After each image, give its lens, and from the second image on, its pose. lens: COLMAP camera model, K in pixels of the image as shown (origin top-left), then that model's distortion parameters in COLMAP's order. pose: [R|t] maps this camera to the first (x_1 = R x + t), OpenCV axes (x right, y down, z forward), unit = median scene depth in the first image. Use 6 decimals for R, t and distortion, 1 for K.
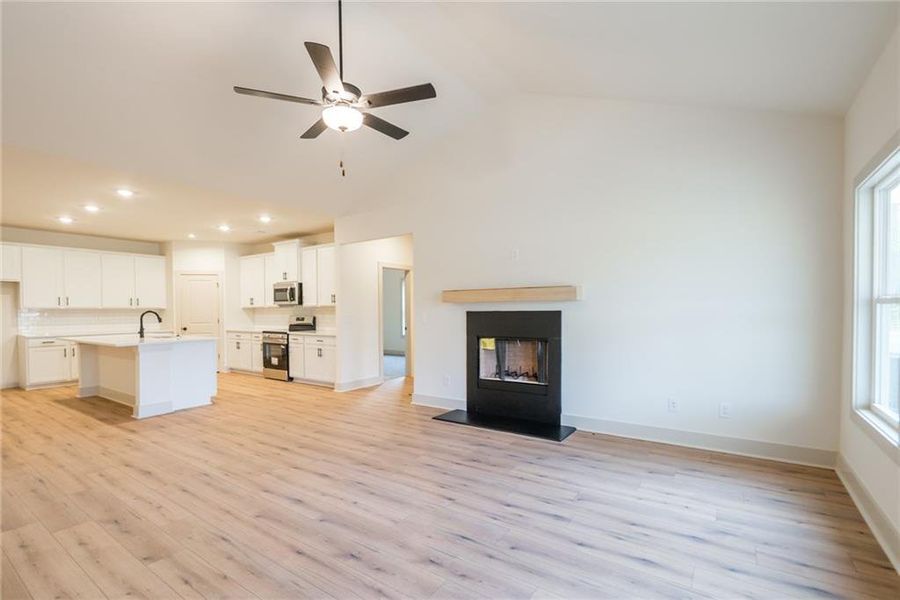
lens RADIAL K [[424.9, 0, 453.7], [0, 424.9, 307.7], [0, 0, 1]] dist [-0.017031, 0.000214]
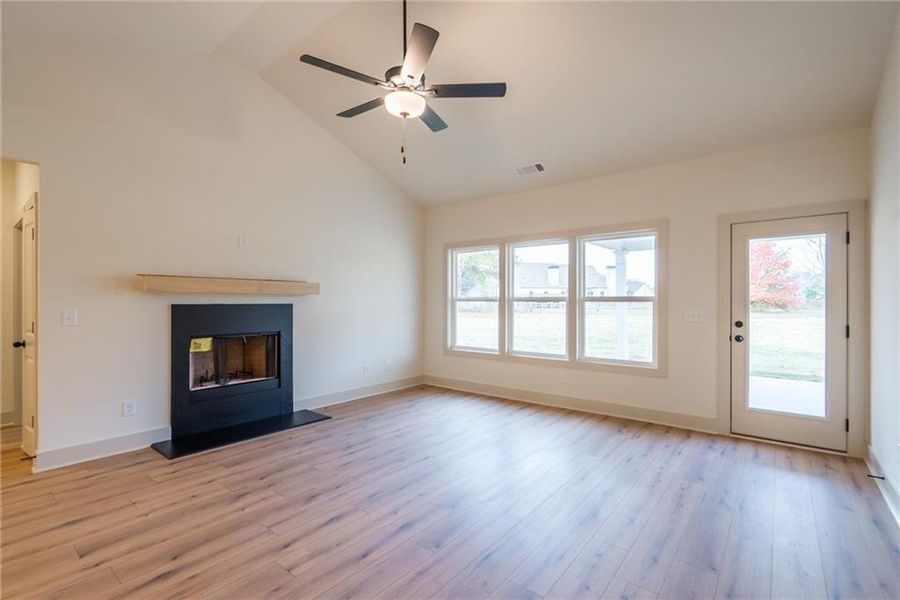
lens RADIAL K [[424.9, 0, 449.4], [0, 424.9, 297.0], [0, 0, 1]] dist [-0.017031, 0.000214]
pose [[0.040680, 0.018190, 0.999007, -0.829483], [-0.008315, 0.999806, -0.017865, 0.005426], [-0.999138, -0.007580, 0.040824, 0.594606]]
